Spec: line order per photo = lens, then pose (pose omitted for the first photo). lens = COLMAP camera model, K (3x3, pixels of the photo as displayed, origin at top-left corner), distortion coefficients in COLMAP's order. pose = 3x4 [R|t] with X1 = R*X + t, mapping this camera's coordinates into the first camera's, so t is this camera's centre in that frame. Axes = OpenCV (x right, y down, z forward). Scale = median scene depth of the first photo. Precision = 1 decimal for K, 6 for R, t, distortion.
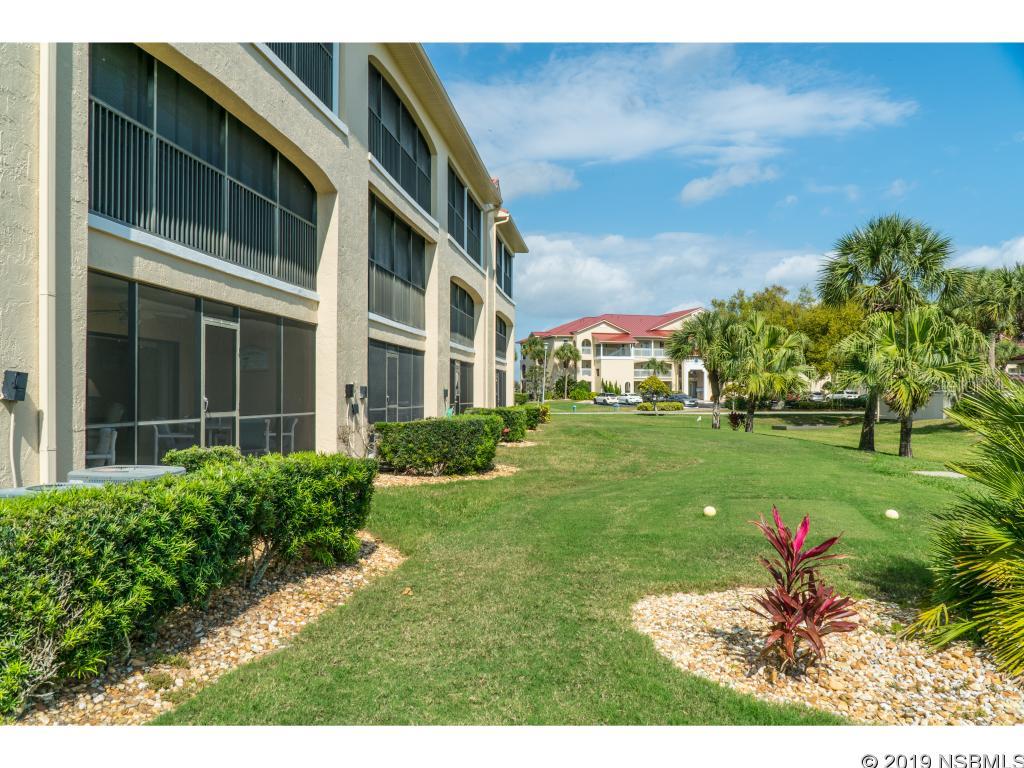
lens RADIAL K [[849.3, 0, 512.8], [0, 849.3, 380.4], [0, 0, 1]] dist [0.015774, -0.045522]
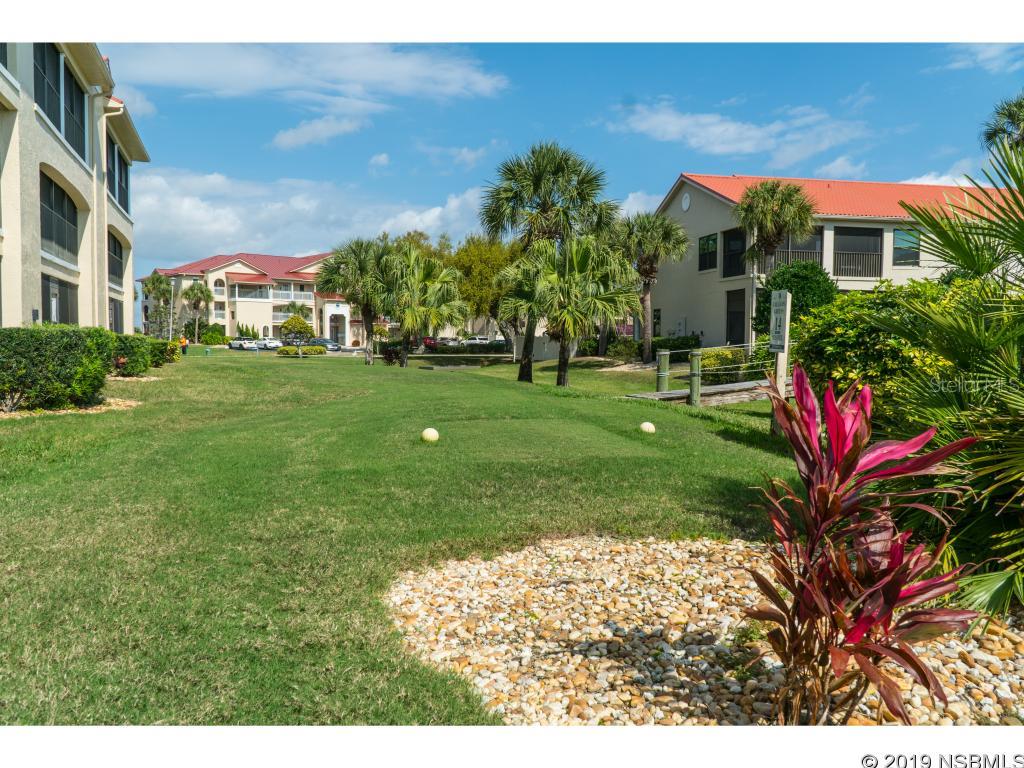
lens RADIAL K [[849.3, 0, 518.7], [0, 849.3, 376.5], [0, 0, 1]] dist [0.015774, -0.045522]
pose [[0.910929, -0.015515, 0.412270, 0.001274], [-0.008080, 0.998430, 0.055426, 0.022784], [-0.412483, -0.053820, 0.909374, 0.112512]]
